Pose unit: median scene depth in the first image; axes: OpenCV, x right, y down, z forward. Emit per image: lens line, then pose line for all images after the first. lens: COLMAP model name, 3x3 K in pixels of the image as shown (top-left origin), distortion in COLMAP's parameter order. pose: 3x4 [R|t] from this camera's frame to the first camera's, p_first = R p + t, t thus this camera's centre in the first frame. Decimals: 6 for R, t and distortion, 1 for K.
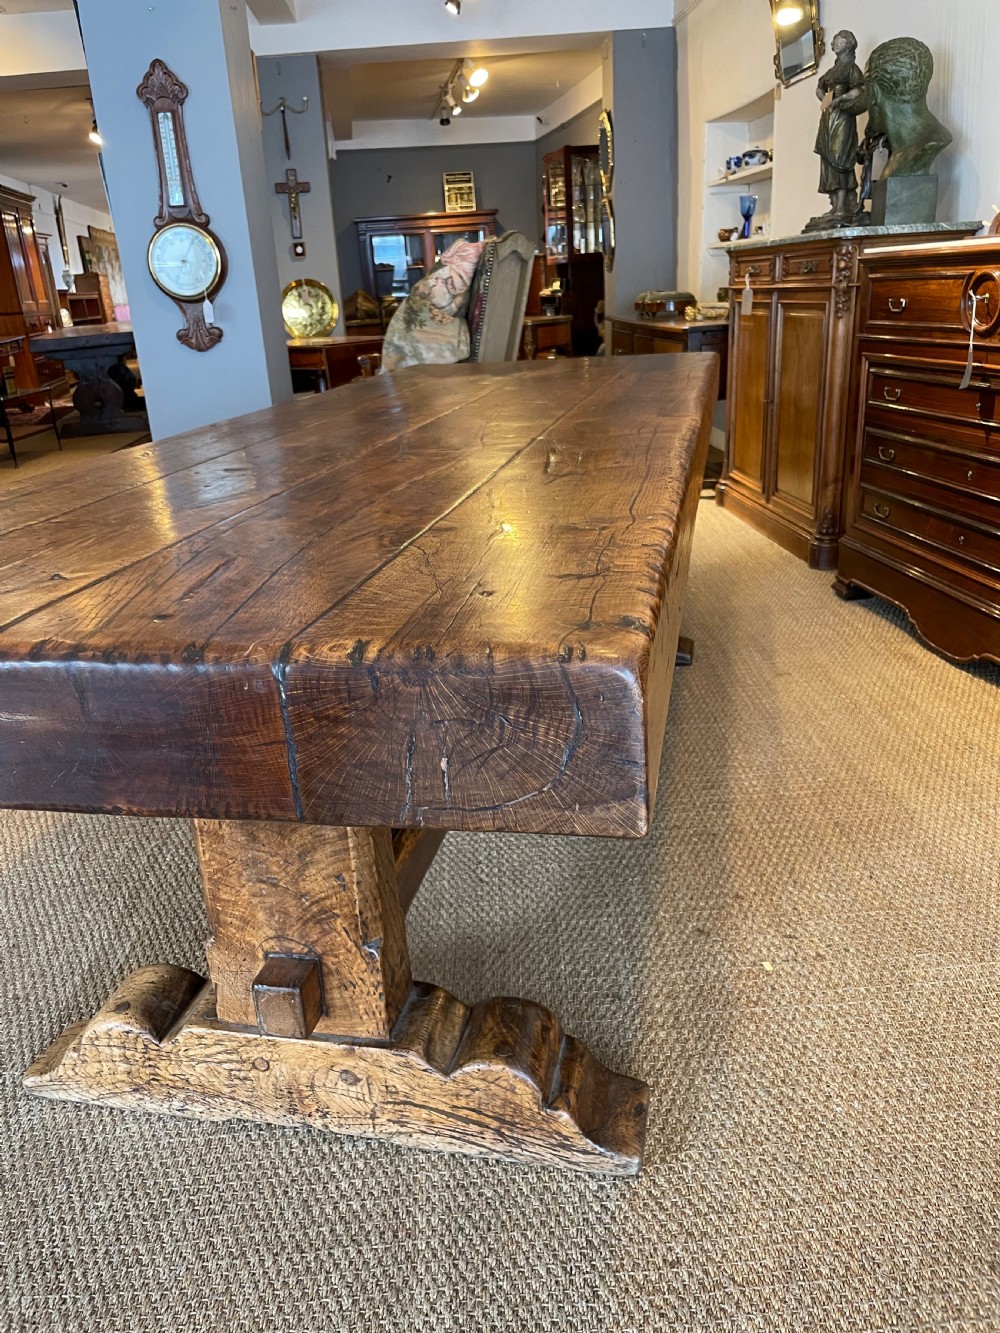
lens RADIAL K [[1021.7, 0, 479.6], [0, 1021.7, 659.8], [0, 0, 1]] dist [0.078312, -0.116492]
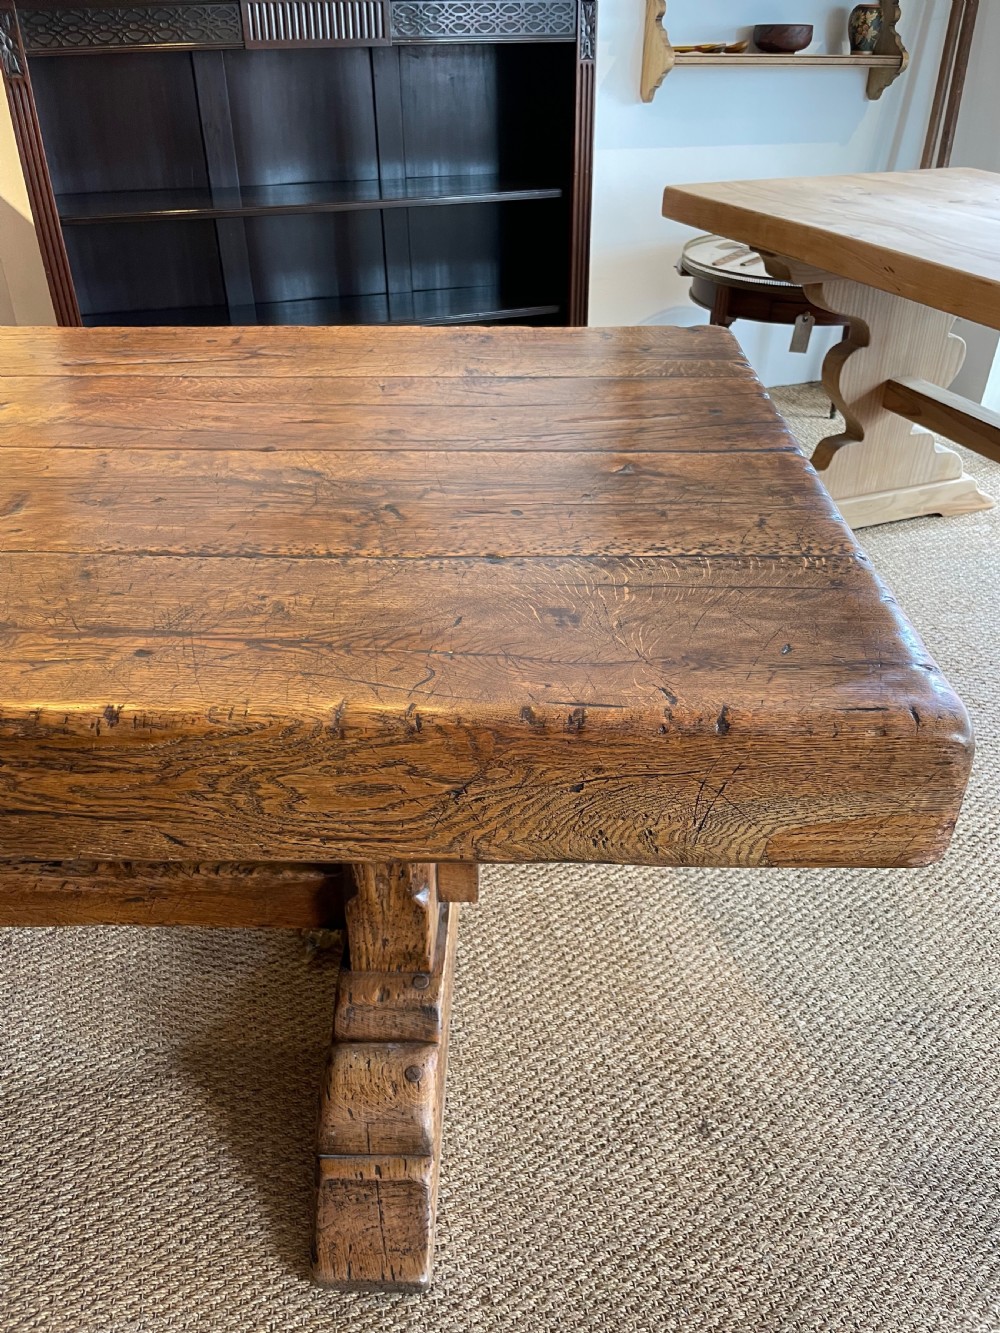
lens RADIAL K [[1021.7, 0, 502.5], [0, 1021.7, 674.9], [0, 0, 1]] dist [0.078312, -0.116492]
pose [[-0.209449, -0.476788, 0.853700, -0.918718], [0.348701, 0.779244, 0.520756, -0.339833], [-0.913531, 0.406758, 0.003045, 0.776273]]
